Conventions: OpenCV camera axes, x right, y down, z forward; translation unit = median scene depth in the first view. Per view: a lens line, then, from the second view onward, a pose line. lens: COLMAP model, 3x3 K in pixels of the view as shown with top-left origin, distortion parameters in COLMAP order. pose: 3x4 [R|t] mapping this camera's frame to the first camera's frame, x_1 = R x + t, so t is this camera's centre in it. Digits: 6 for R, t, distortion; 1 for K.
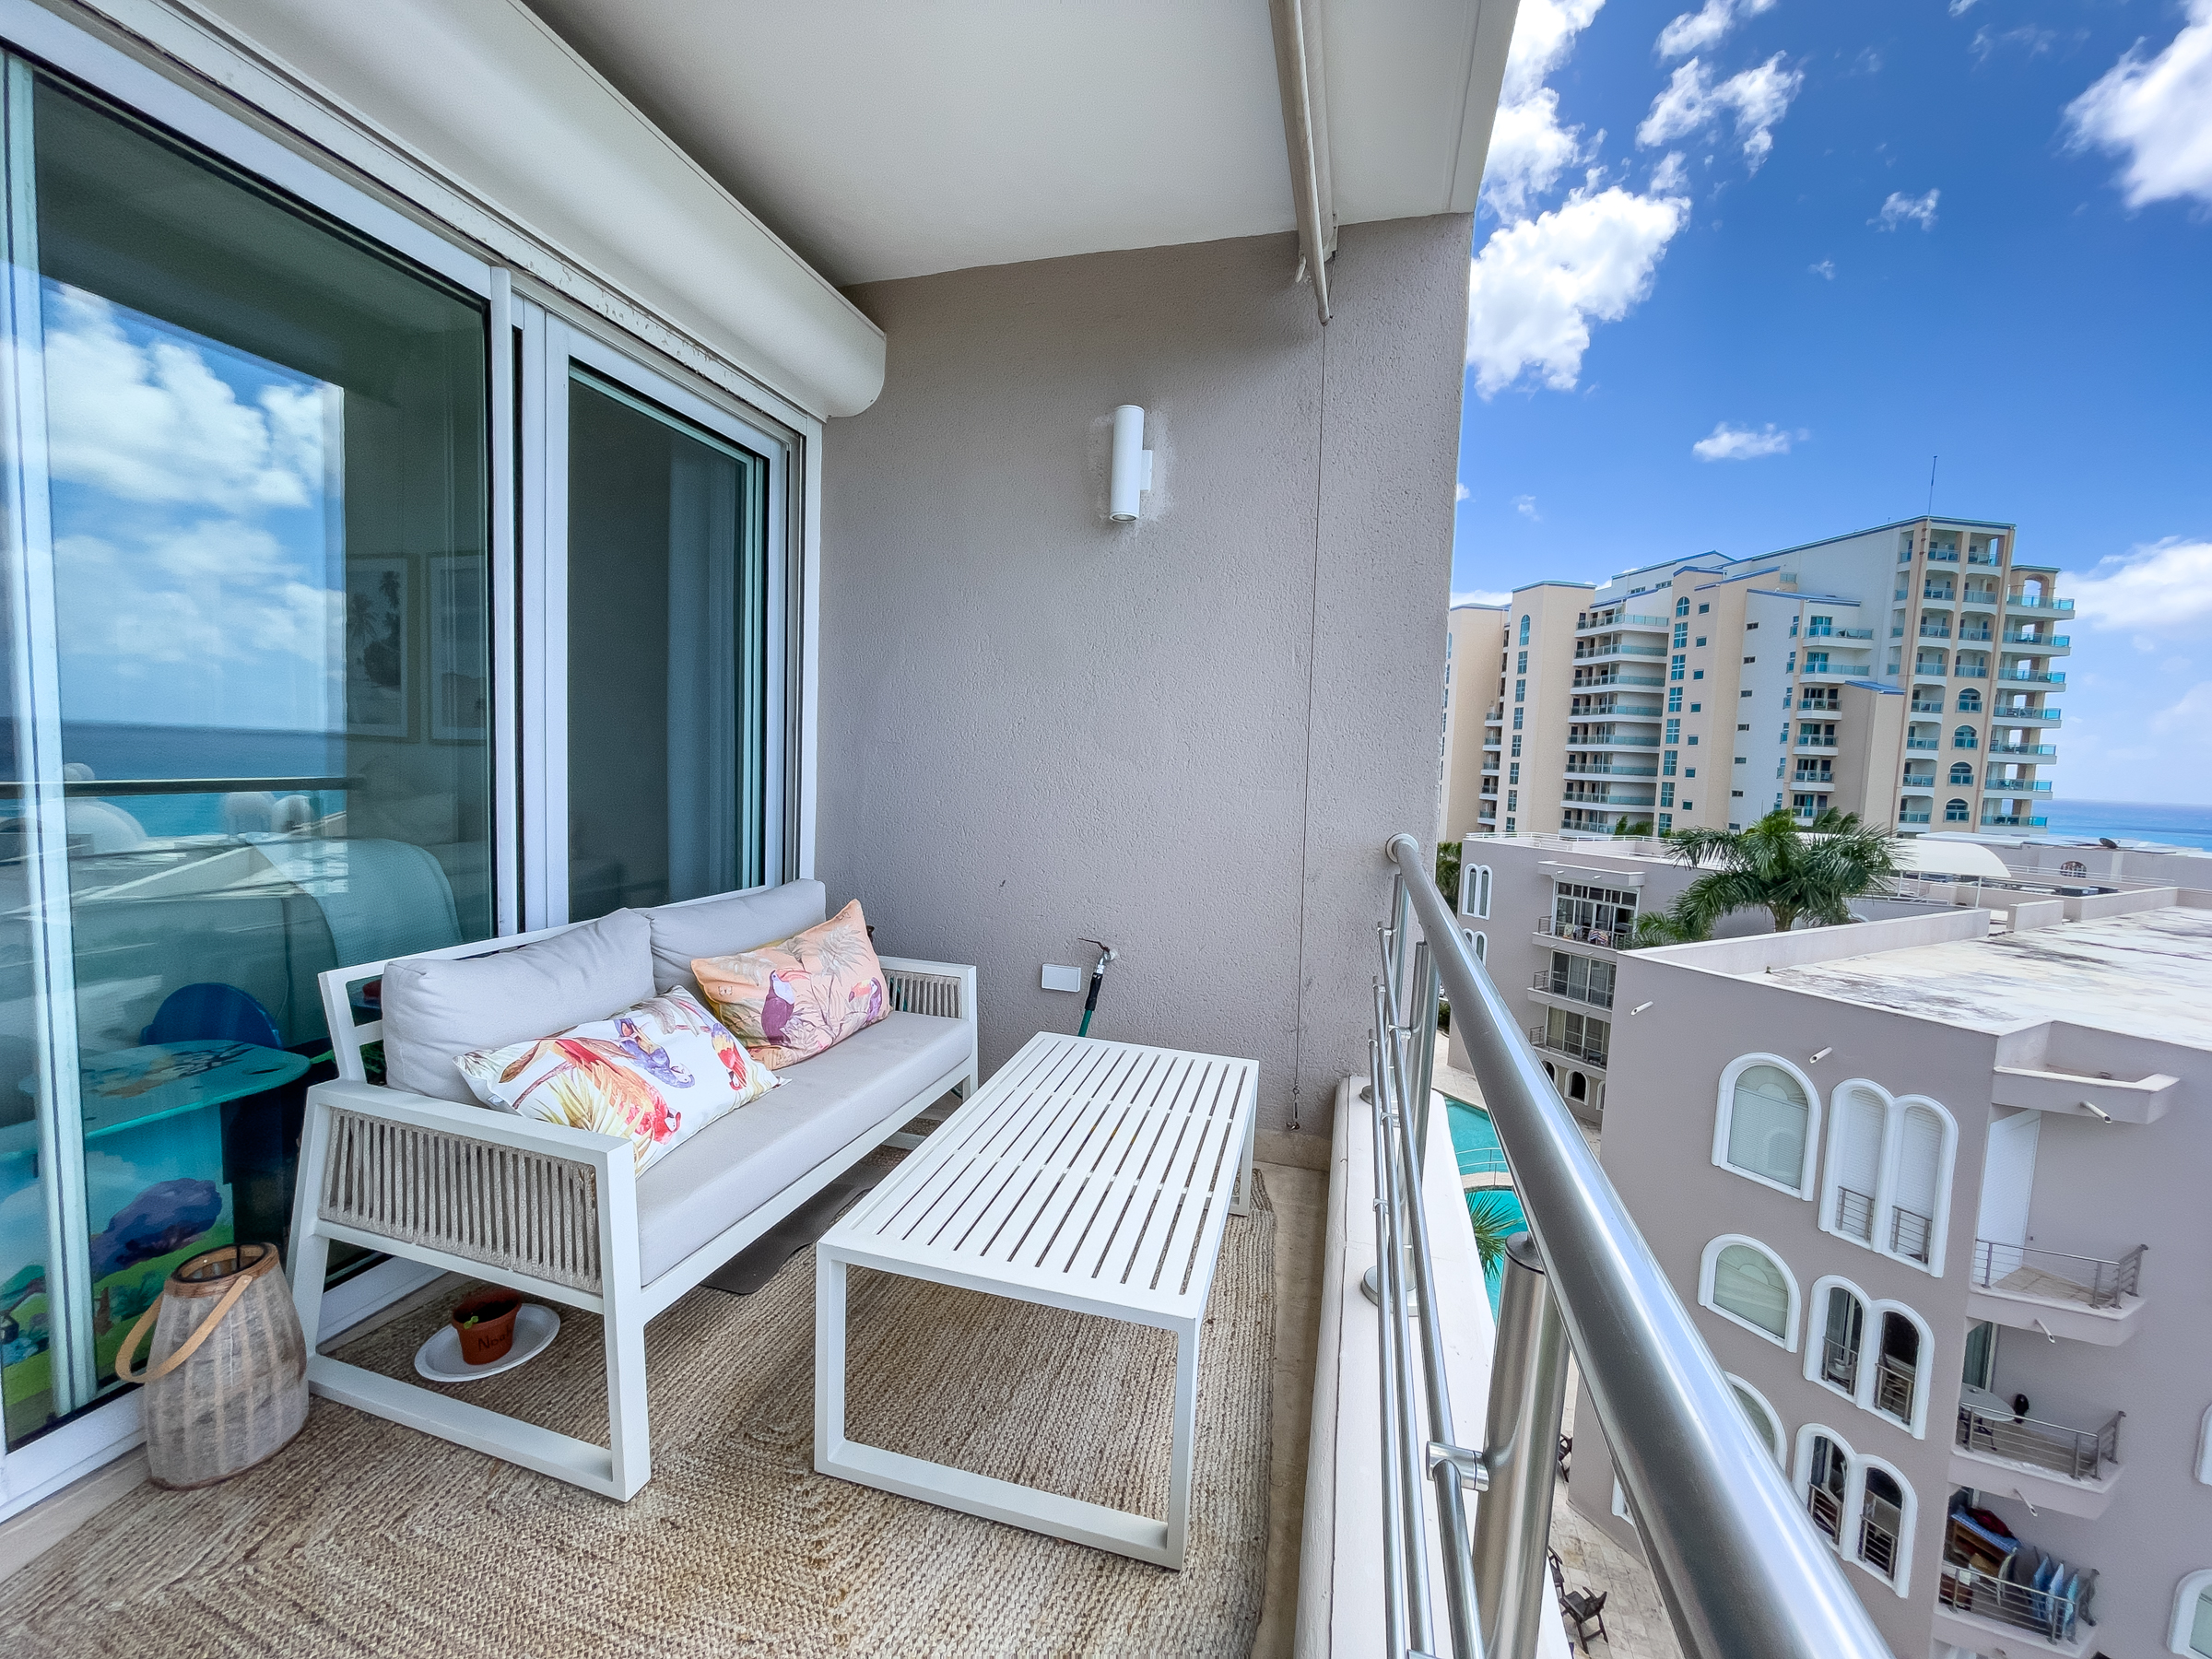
lens RADIAL K [[904.6, 0, 1106.0], [0, 904.6, 829.5], [0, 0, 1]] dist [-0.003803, -0.000207]
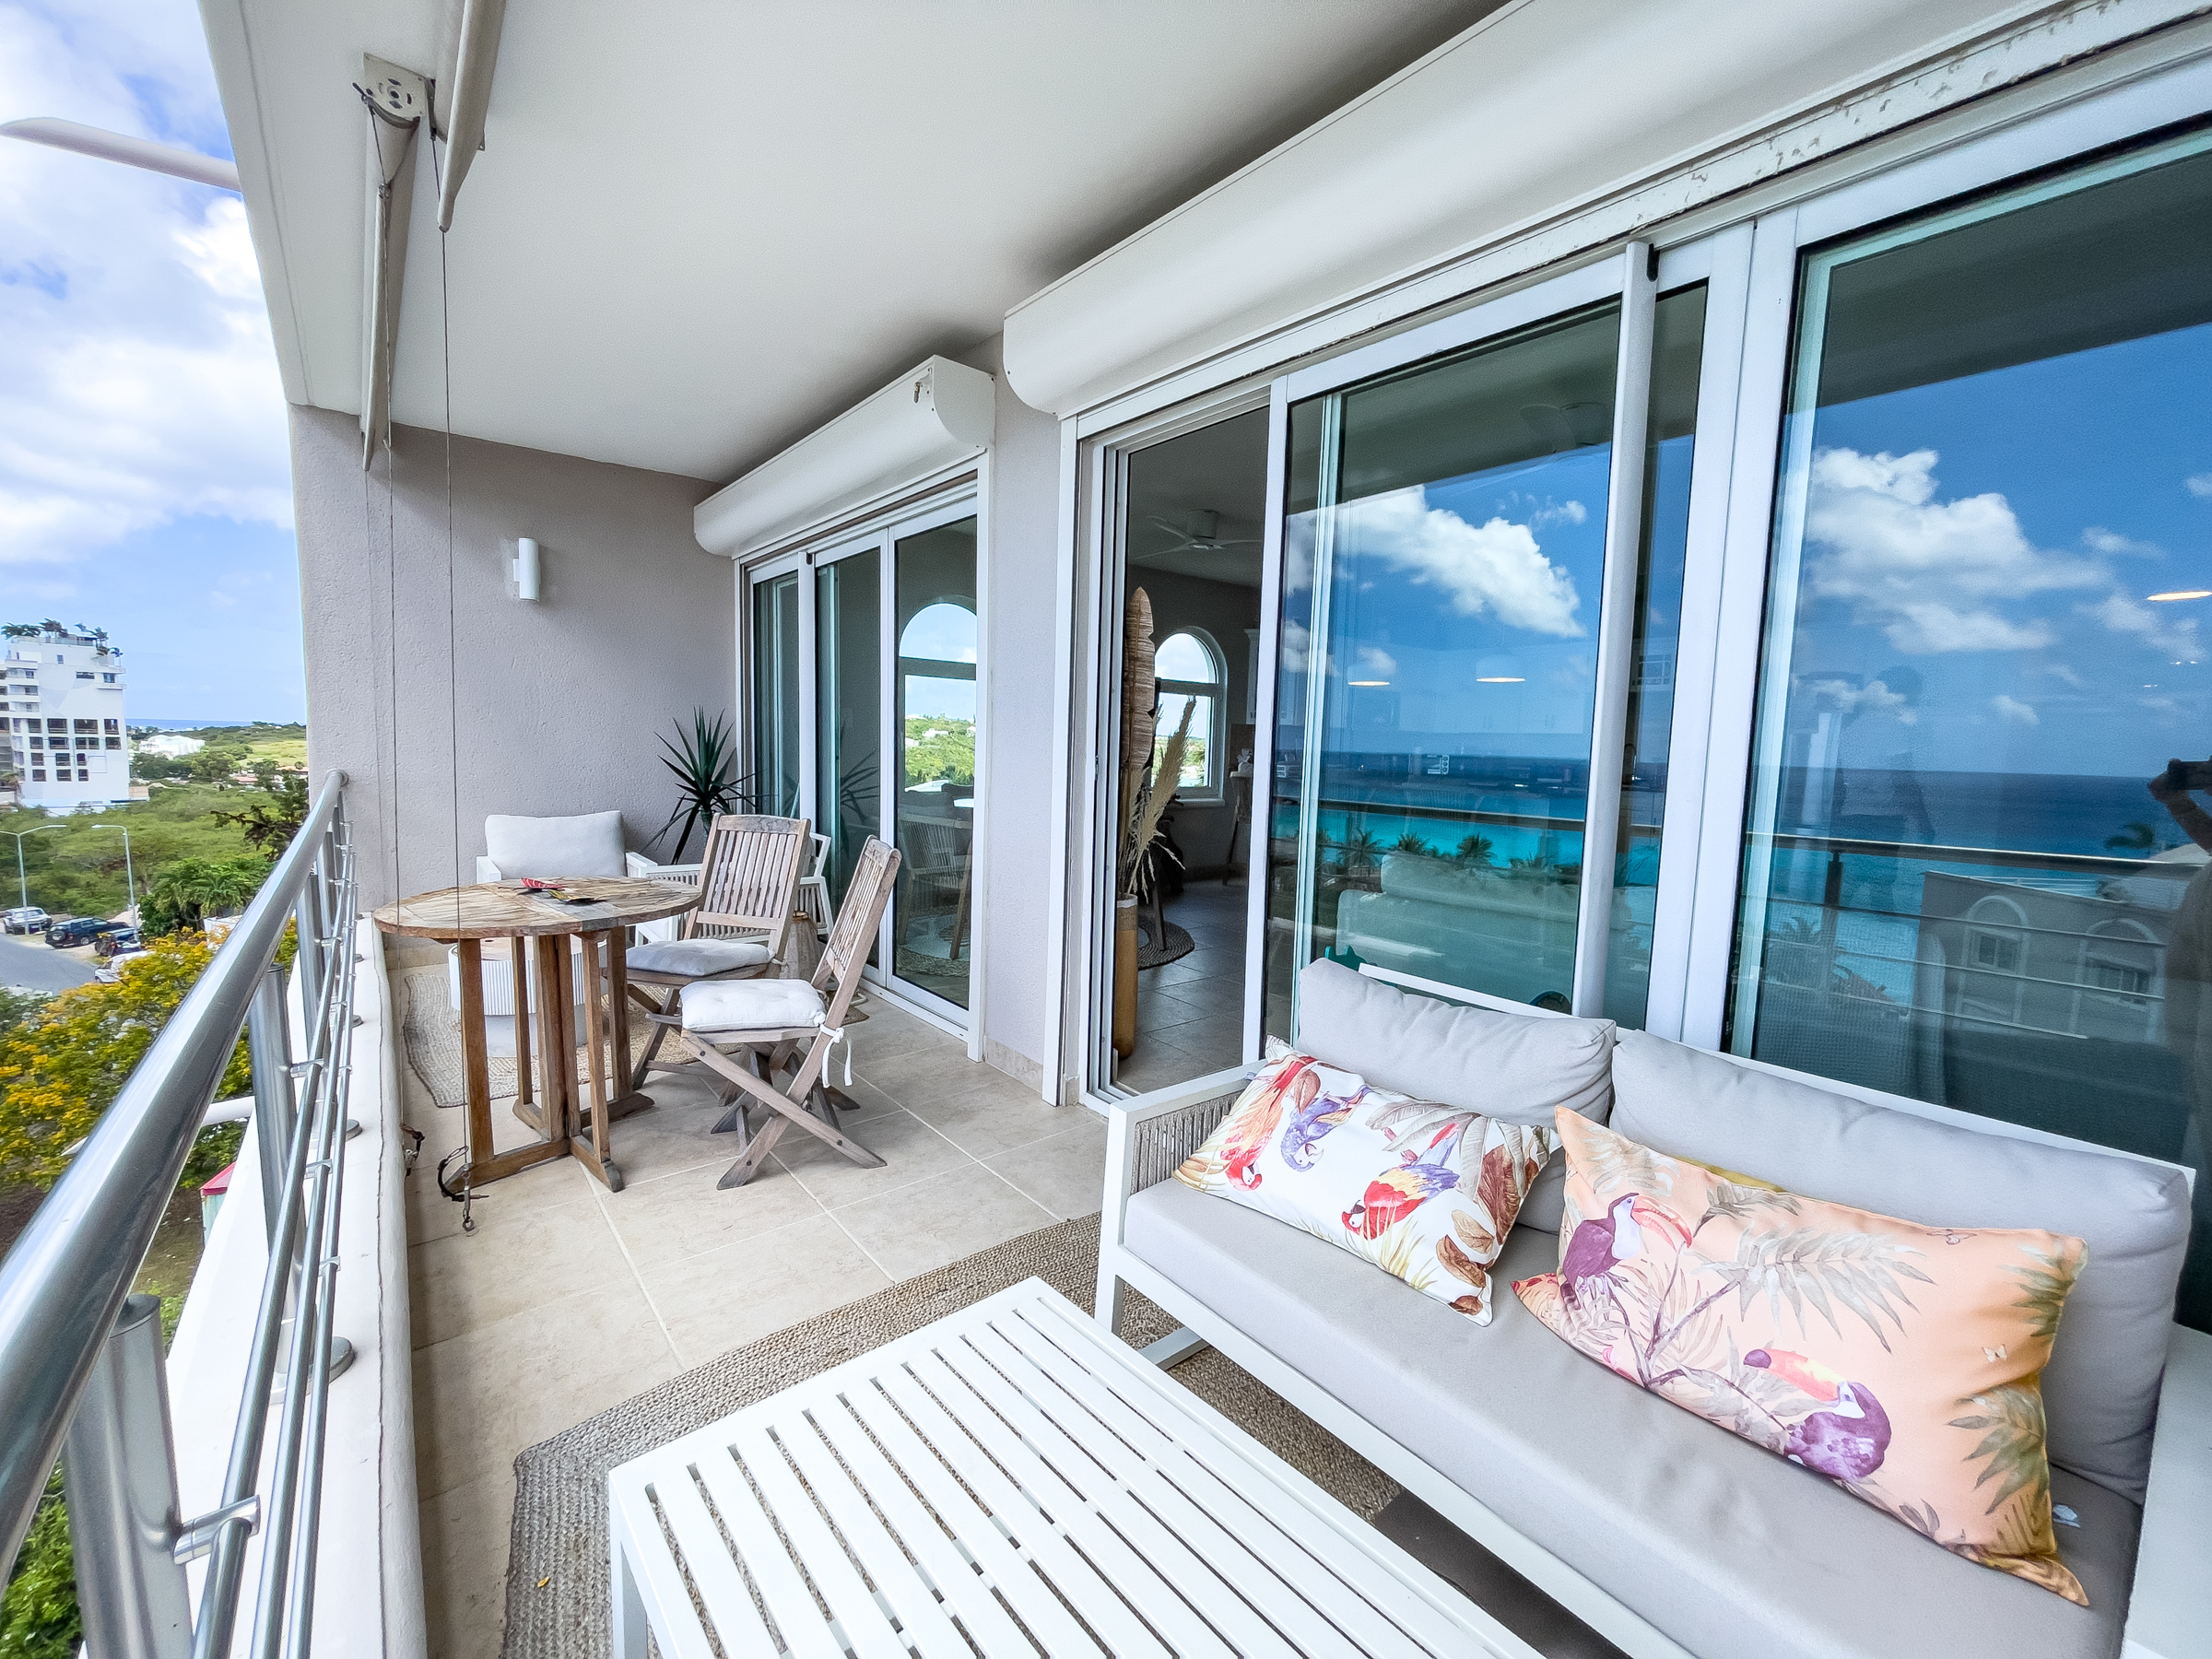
lens RADIAL K [[941.9, 0, 1100.7], [0, 941.9, 830.1], [0, 0, 1]] dist [-0.017812, 0.006801]
pose [[-0.582556, 0.013708, -0.812675, 0.301030], [-0.126401, 0.986165, 0.107244, -0.088508], [0.802902, 0.165198, -0.572763, 1.027831]]
